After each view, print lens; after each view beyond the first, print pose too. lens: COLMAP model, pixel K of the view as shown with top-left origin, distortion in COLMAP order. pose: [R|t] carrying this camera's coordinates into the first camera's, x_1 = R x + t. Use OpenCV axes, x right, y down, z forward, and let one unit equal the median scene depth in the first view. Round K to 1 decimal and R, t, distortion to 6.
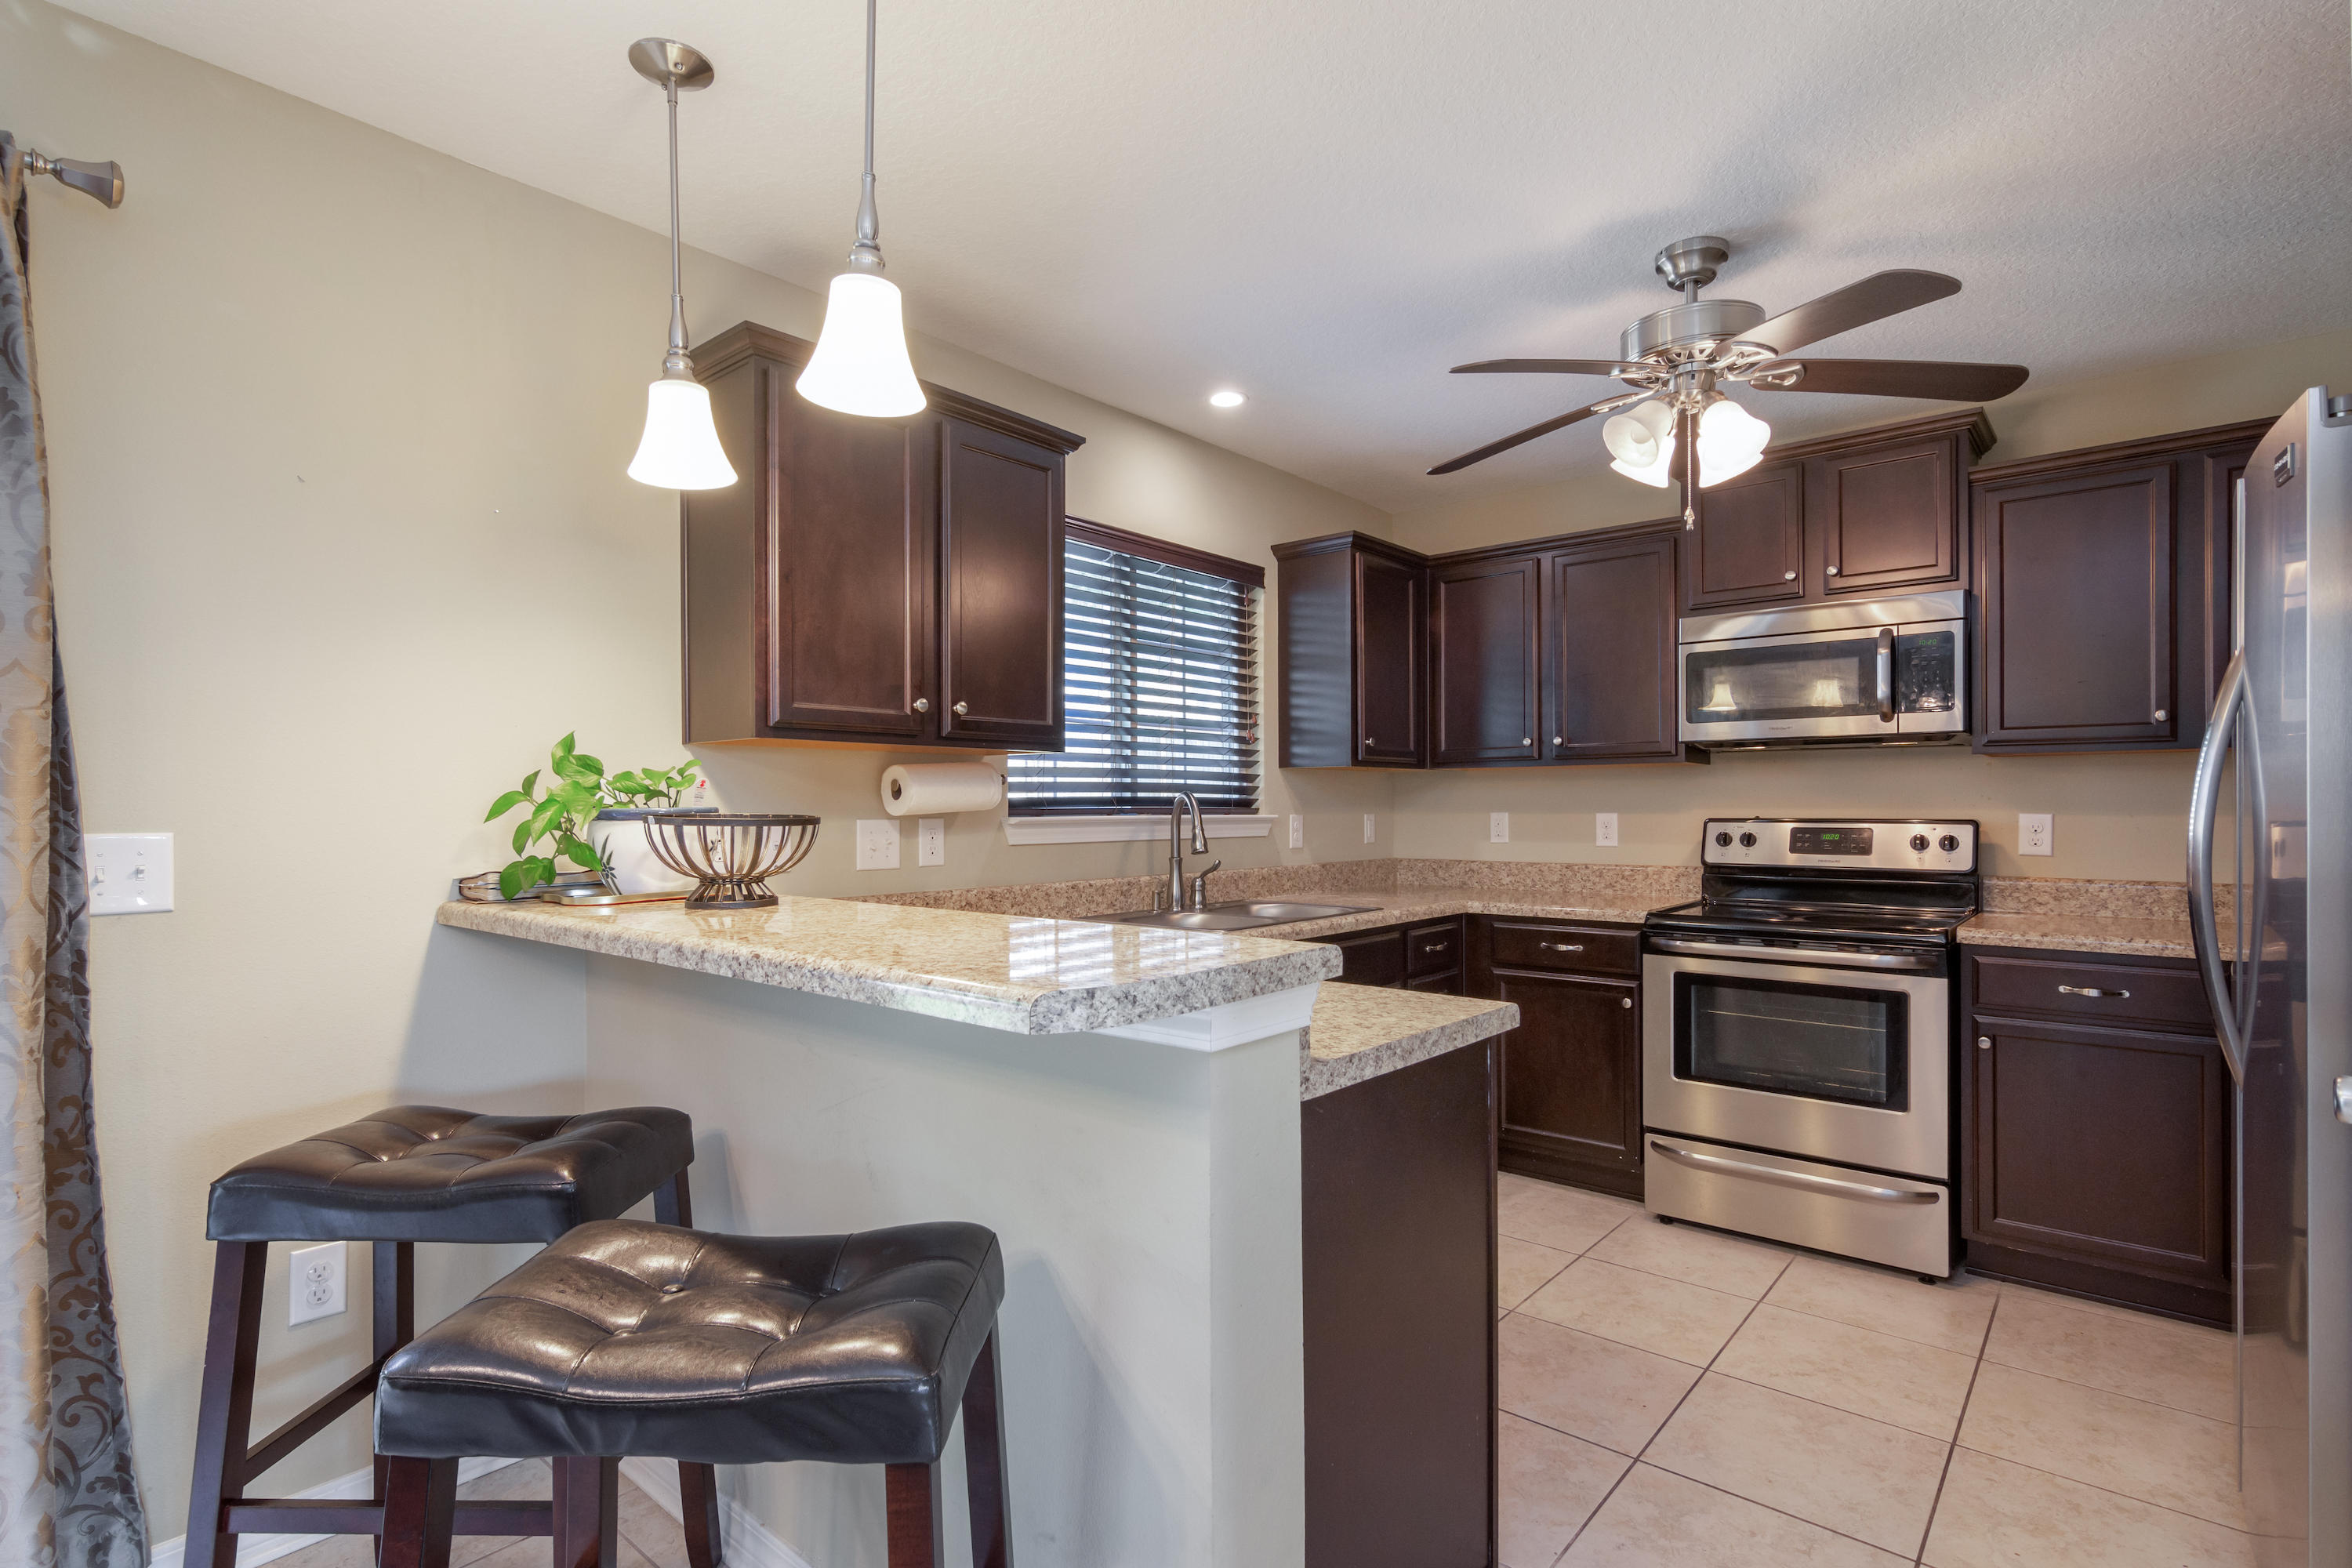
lens RADIAL K [[1130.7, 0, 1166.7], [0, 1130.7, 806.0], [0, 0, 1]] dist [-0.003592, 0.002179]
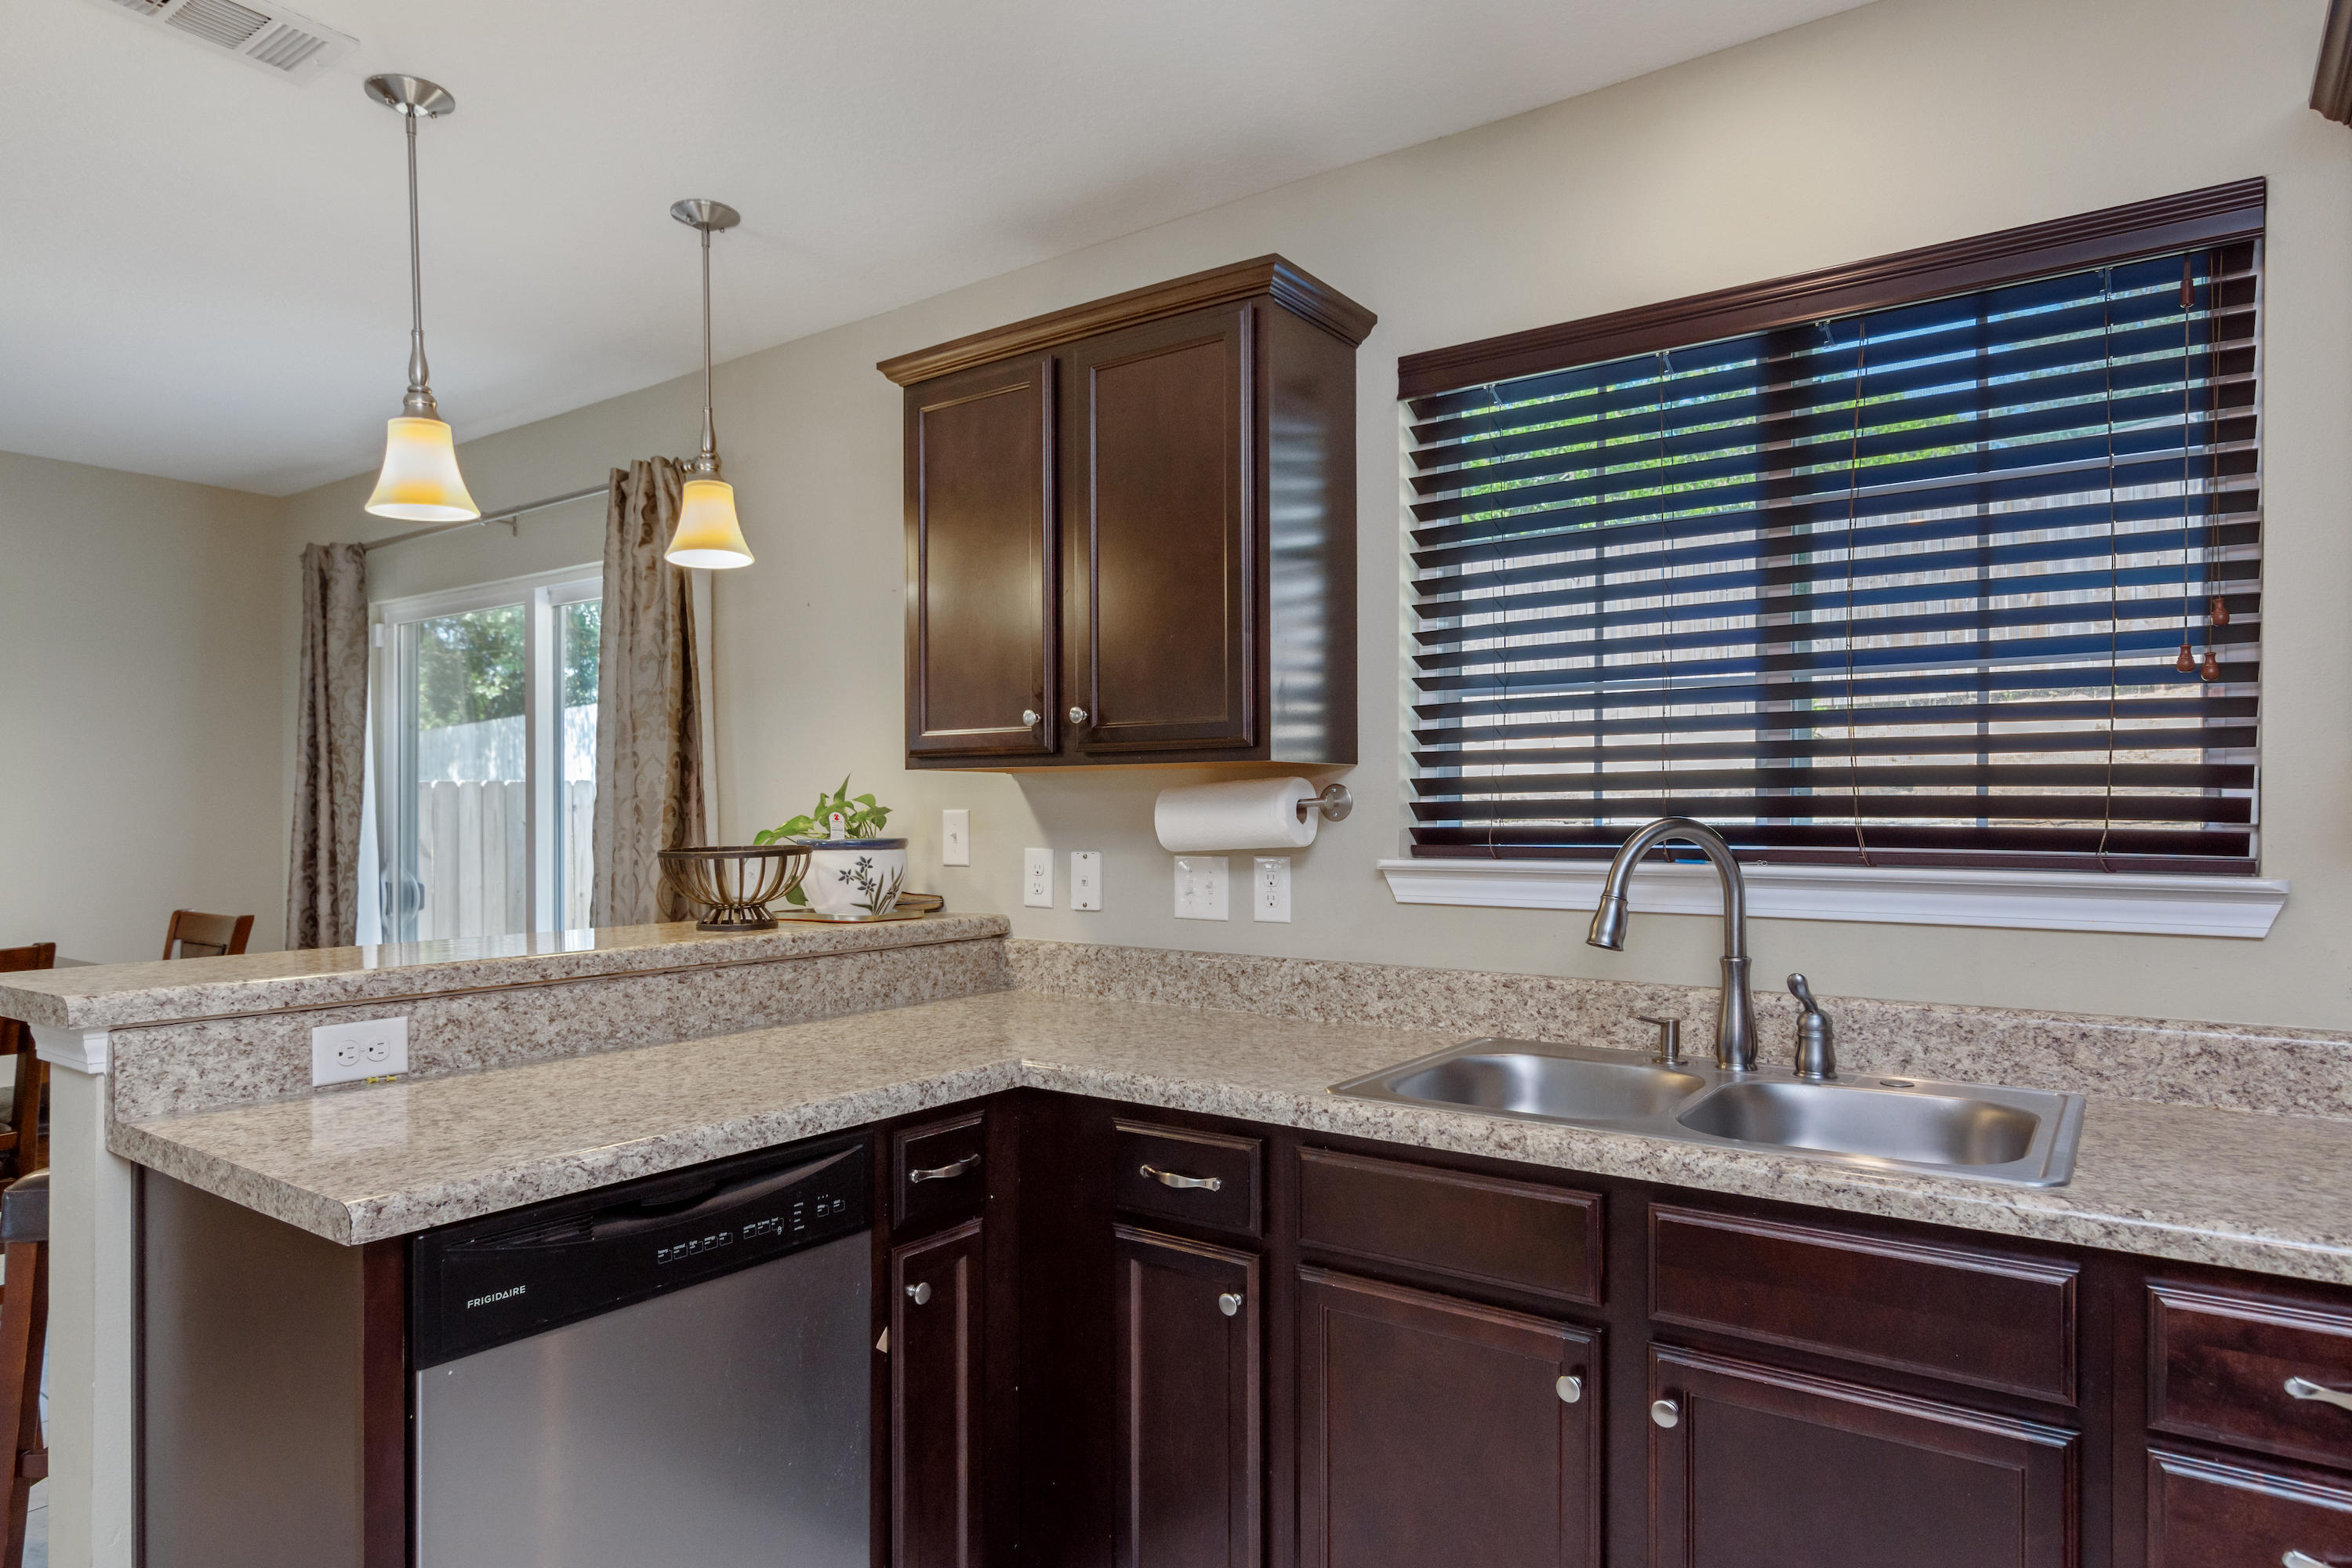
lens RADIAL K [[1388.5, 0, 1154.4], [0, 1388.5, 834.8], [0, 0, 1]] dist [0.001743, -0.000460]
pose [[0.098730, 0.002182, -0.995112, 0.604084], [-0.012064, 0.999927, 0.000996, -0.002280], [0.995041, 0.011906, 0.098749, 0.762673]]
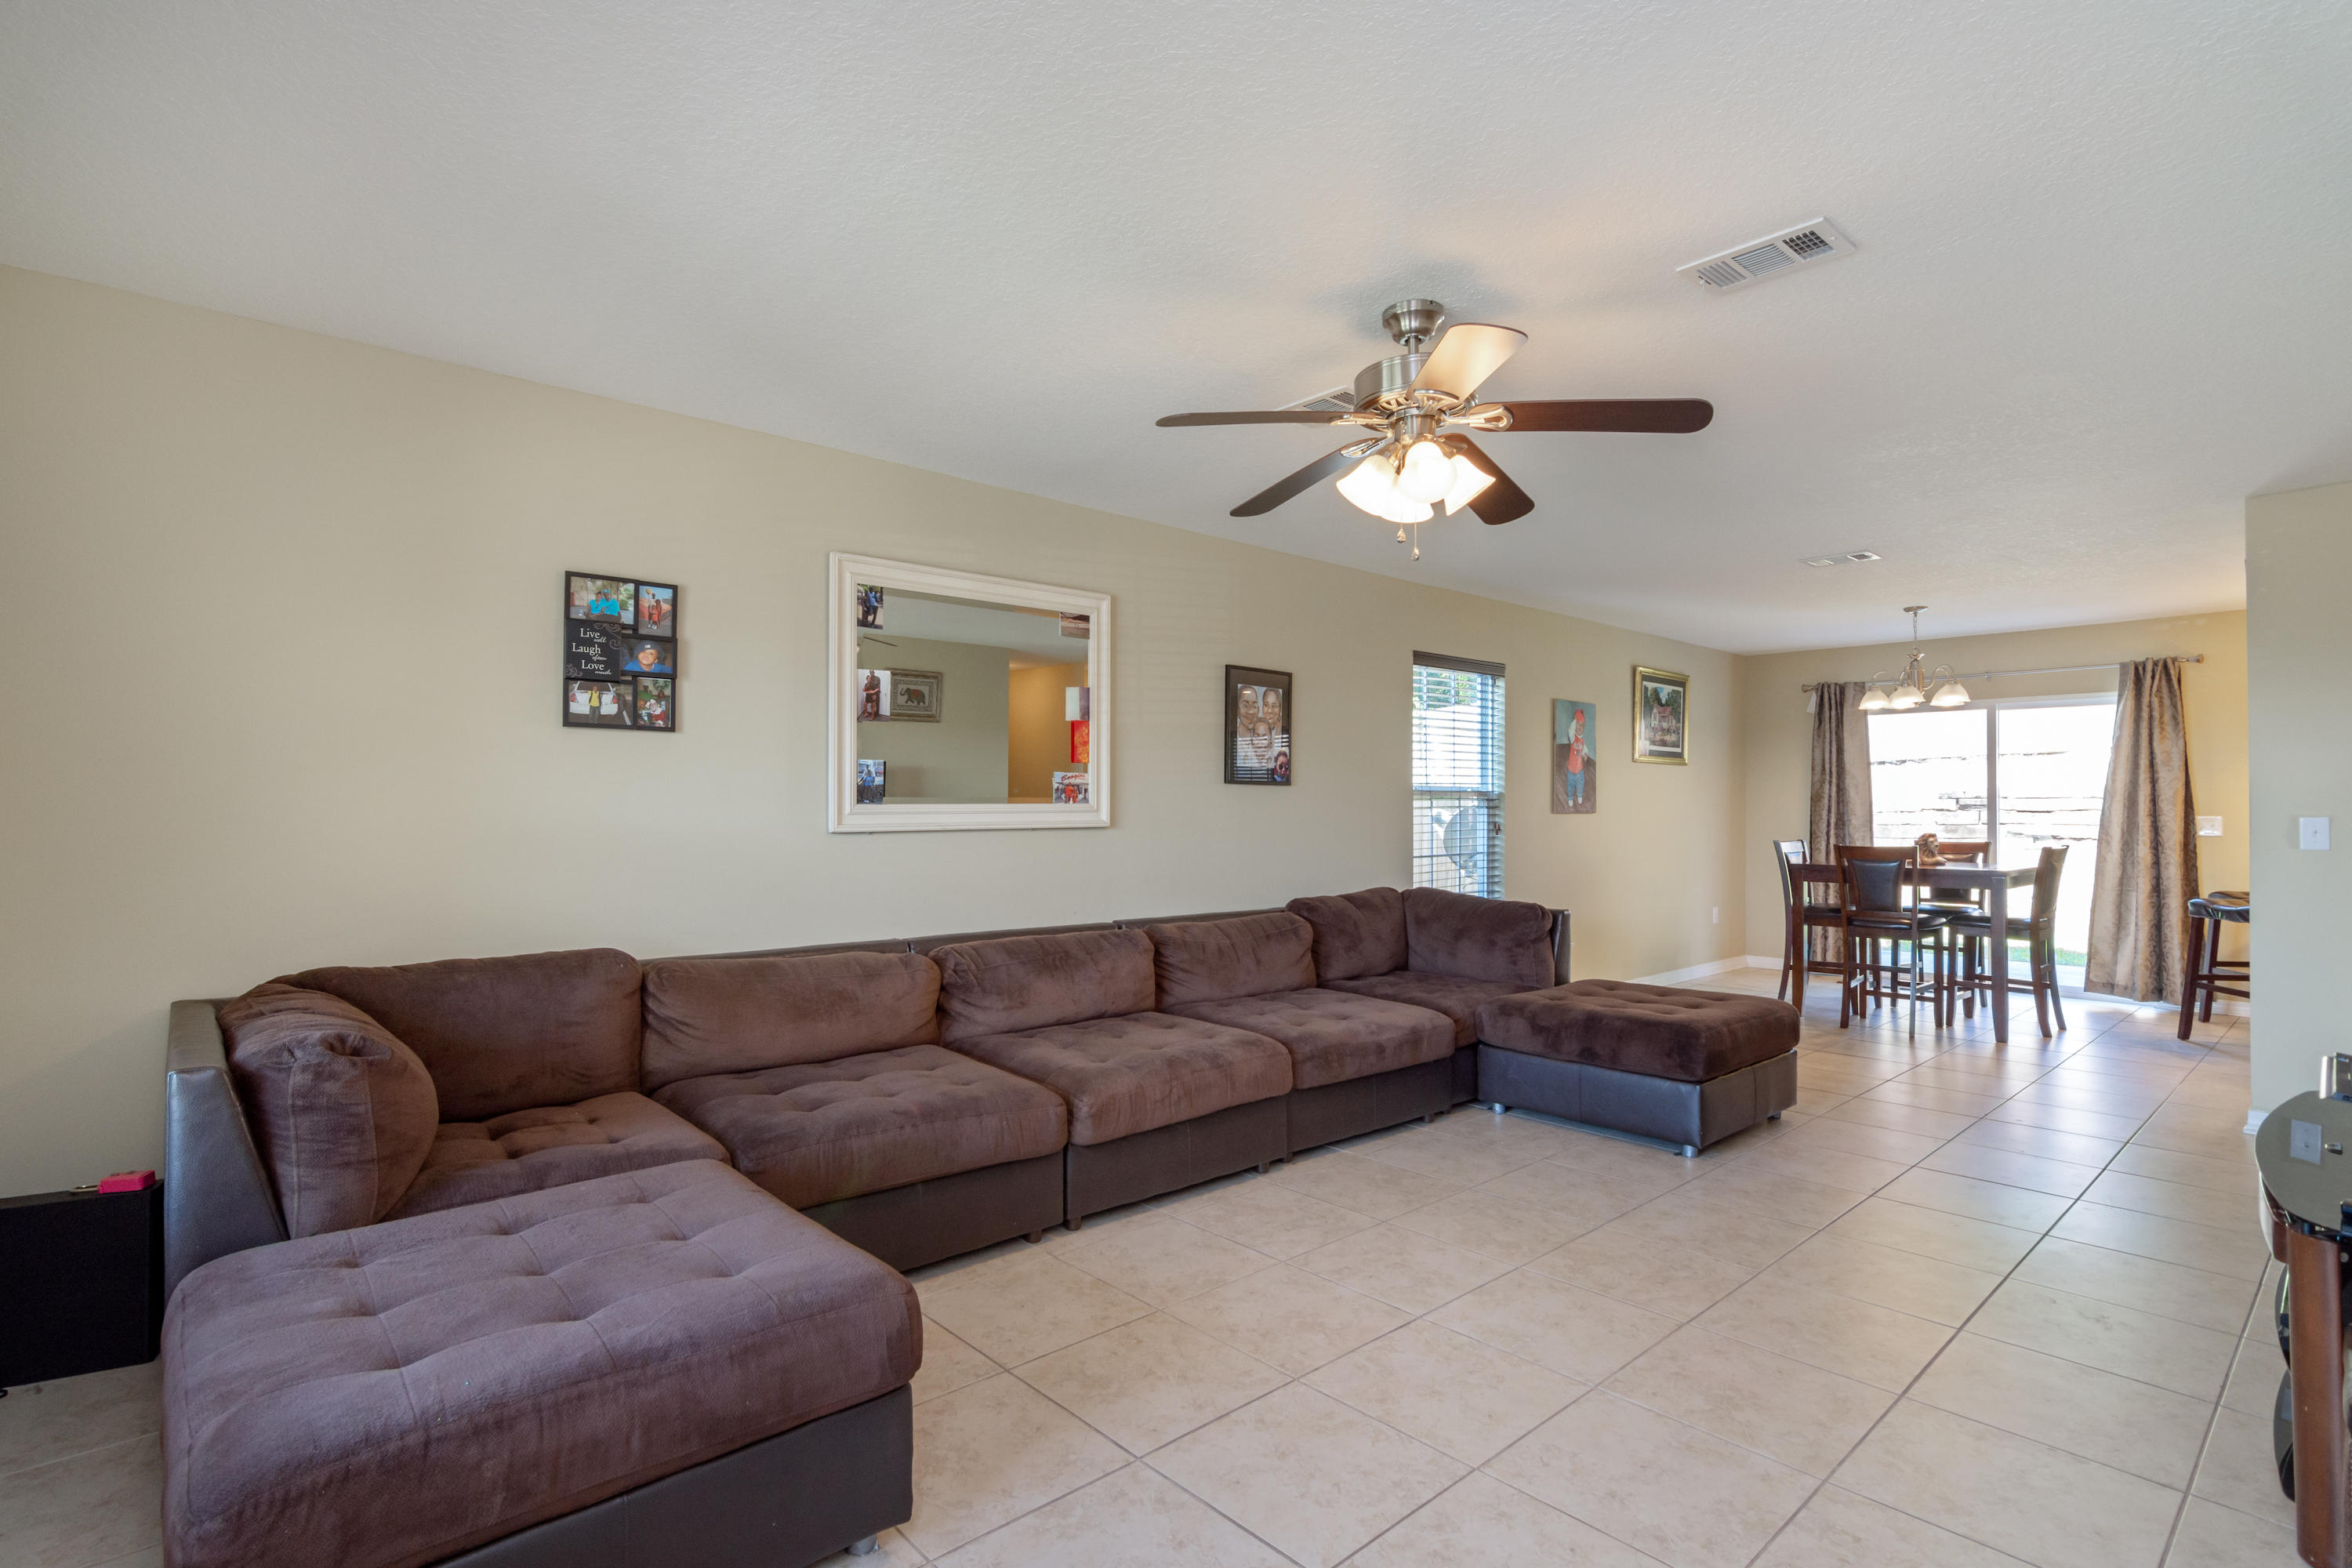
lens RADIAL K [[1130.7, 0, 1161.4], [0, 1130.7, 792.6], [0, 0, 1]] dist [-0.003592, 0.002179]
pose [[-0.128862, -0.011274, -0.991598, 1.877724], [-0.000044, 0.999935, -0.011363, -0.007207], [0.991662, -0.001421, -0.128855, -1.151500]]
